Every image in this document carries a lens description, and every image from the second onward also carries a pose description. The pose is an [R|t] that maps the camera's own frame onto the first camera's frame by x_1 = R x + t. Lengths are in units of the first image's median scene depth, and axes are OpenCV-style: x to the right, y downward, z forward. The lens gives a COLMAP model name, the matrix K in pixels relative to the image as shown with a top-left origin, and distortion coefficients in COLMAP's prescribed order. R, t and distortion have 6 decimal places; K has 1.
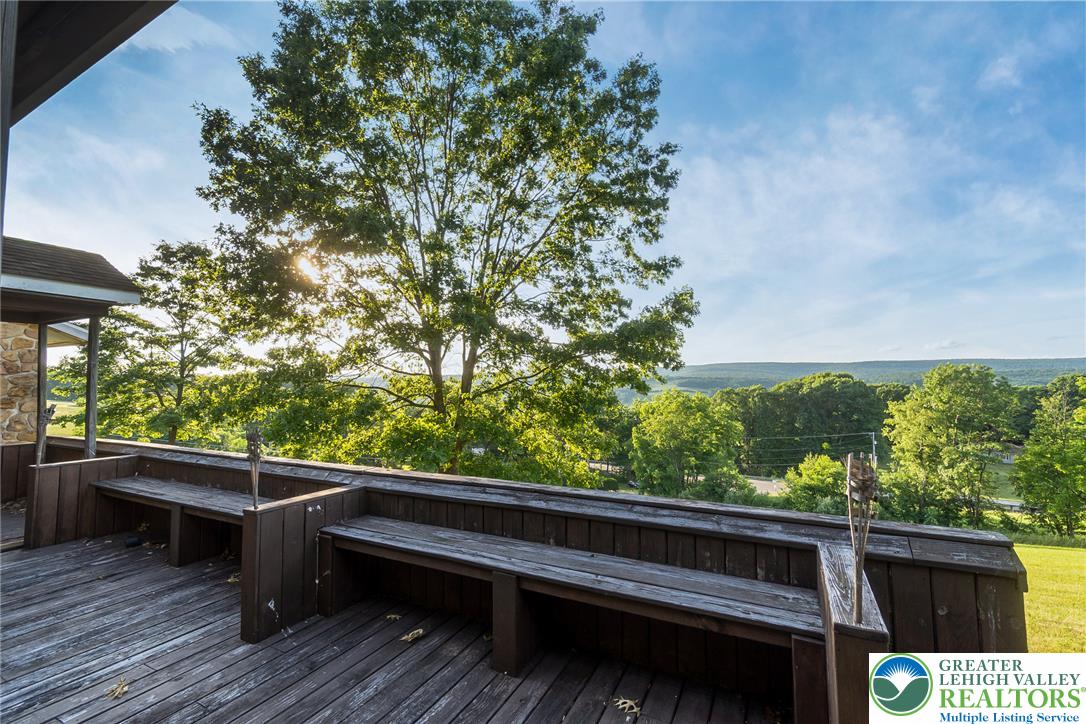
lens RADIAL K [[465.9, 0, 538.8], [0, 465.9, 356.9], [0, 0, 1]] dist [-0.003630, -0.000018]
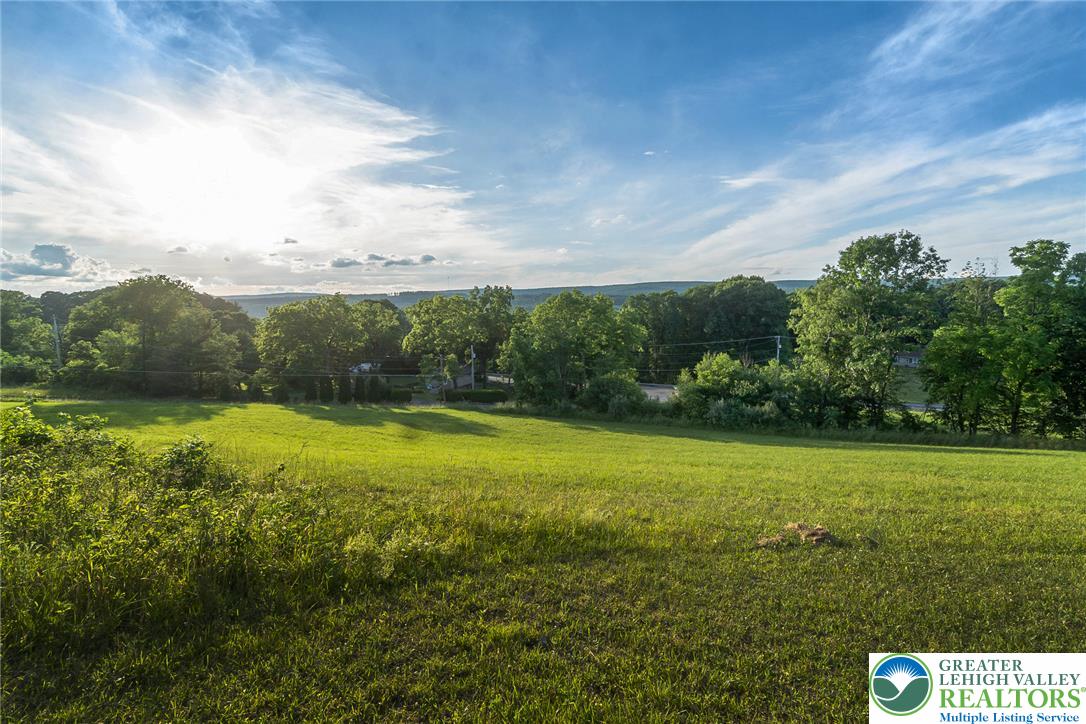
lens RADIAL K [[465.9, 0, 538.8], [0, 465.9, 356.9], [0, 0, 1]] dist [-0.003630, -0.000018]
pose [[0.990060, -0.019688, 0.139258, 0.173648], [-0.004254, 0.985508, 0.169576, 0.080576], [-0.140578, -0.168483, 0.975629, 0.230387]]
